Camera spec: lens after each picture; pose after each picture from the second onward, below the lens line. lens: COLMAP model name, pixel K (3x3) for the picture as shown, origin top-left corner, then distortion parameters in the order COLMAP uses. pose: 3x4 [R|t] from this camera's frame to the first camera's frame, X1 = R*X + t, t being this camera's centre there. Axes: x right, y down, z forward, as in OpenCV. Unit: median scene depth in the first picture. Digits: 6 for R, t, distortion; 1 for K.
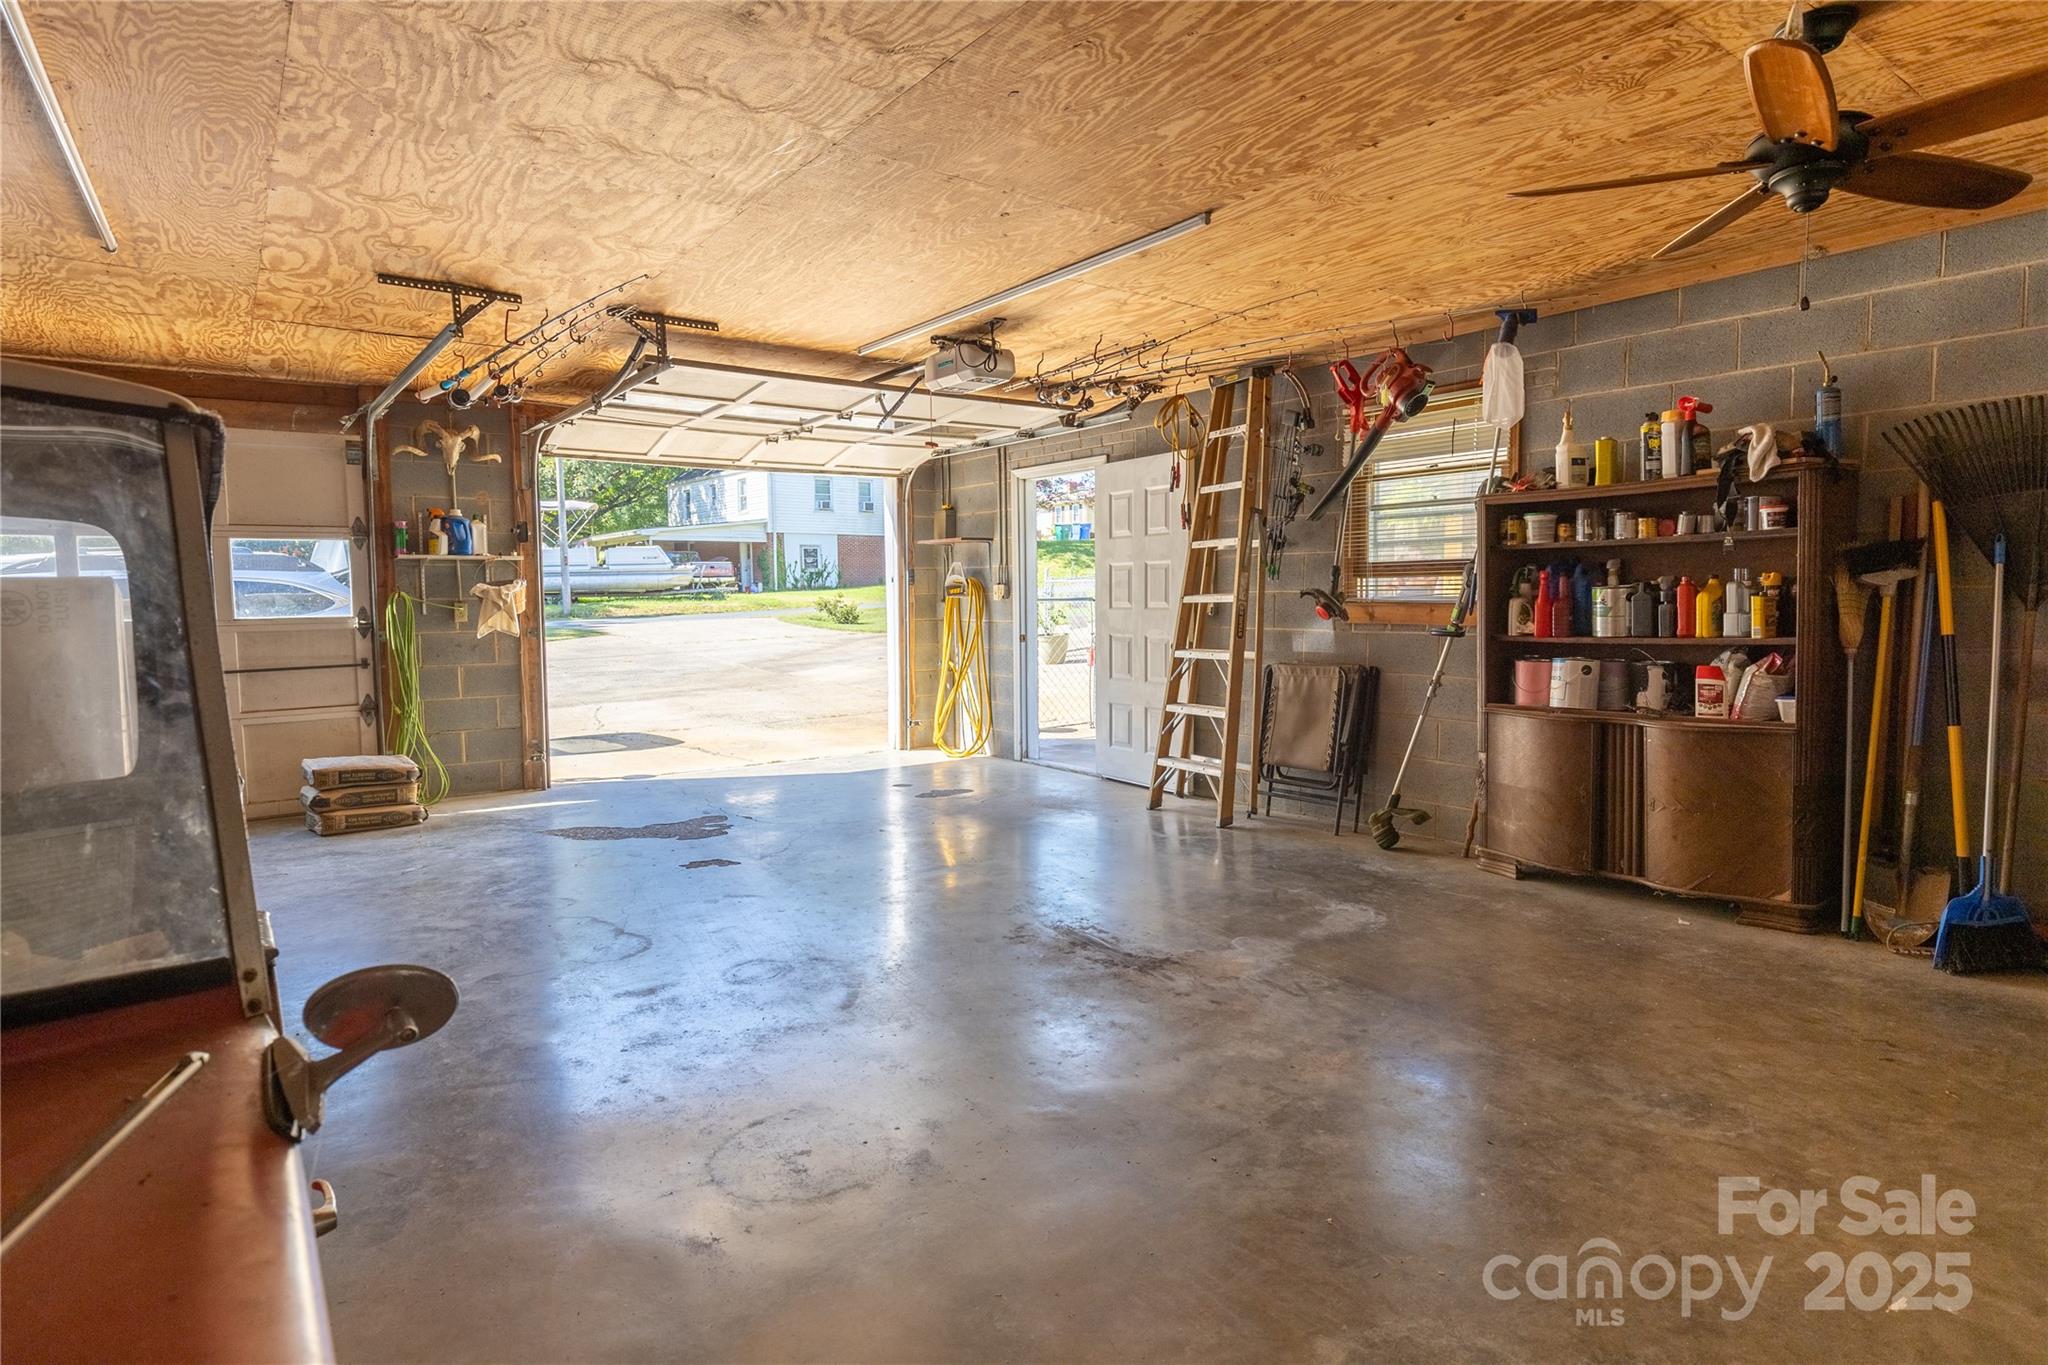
lens RADIAL K [[1112.6, 0, 1024.0], [0, 1112.6, 682.5], [0, 0, 1]] dist [0.000007, 0.000107]
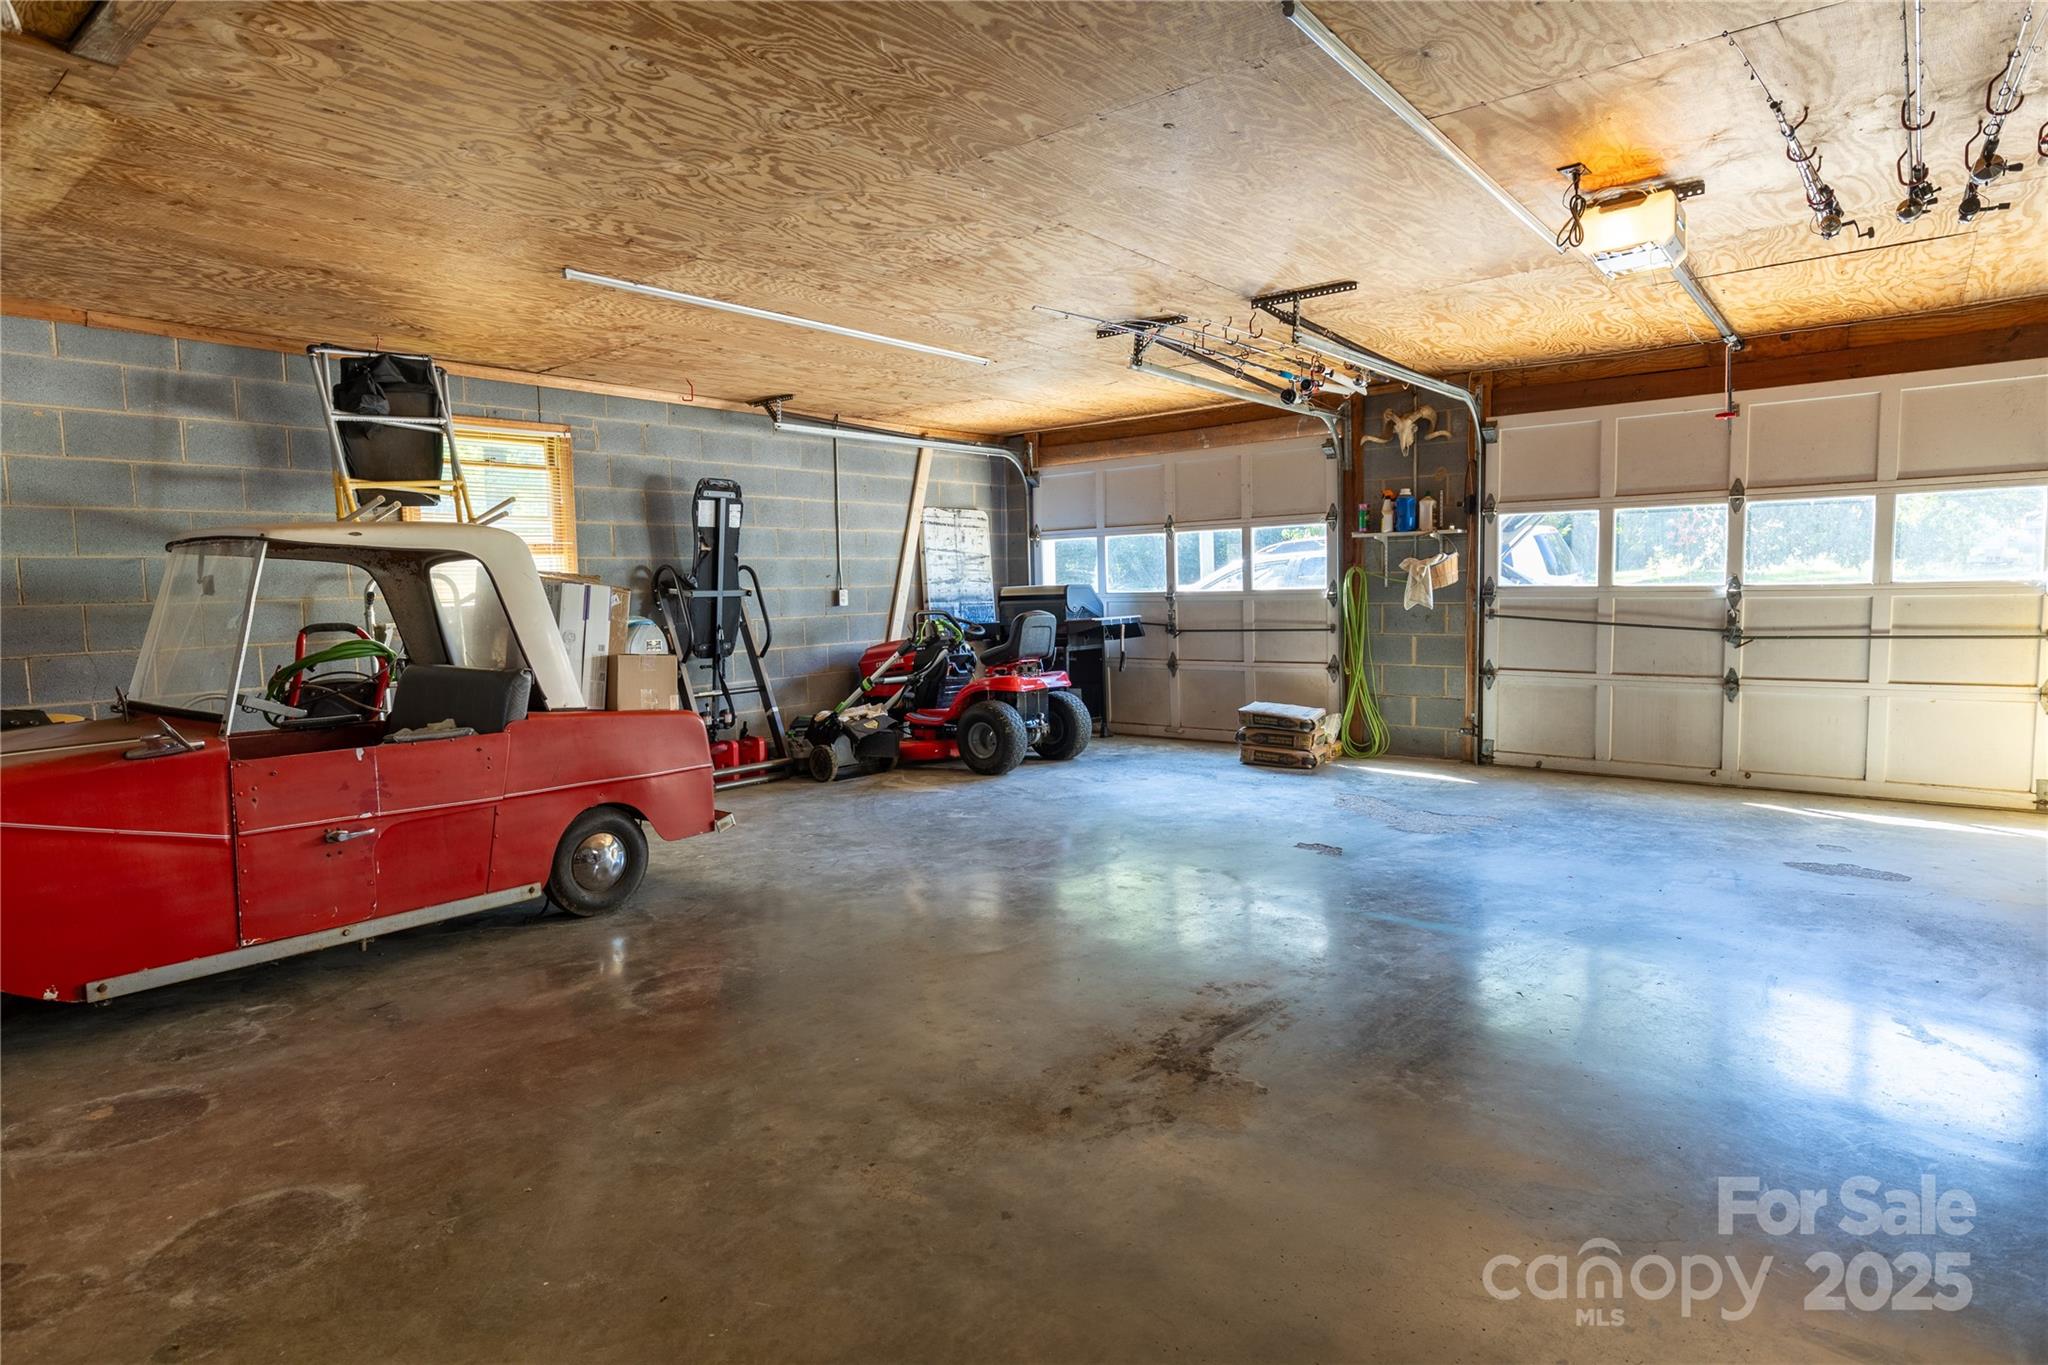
lens RADIAL K [[1112.6, 0, 1024.0], [0, 1112.6, 682.5], [0, 0, 1]] dist [0.000007, 0.000107]
pose [[0.223740, 0.093210, -0.970182, 0.772735], [-0.058249, 0.994916, 0.082153, -0.061614], [0.972907, 0.038132, 0.228032, 0.681624]]
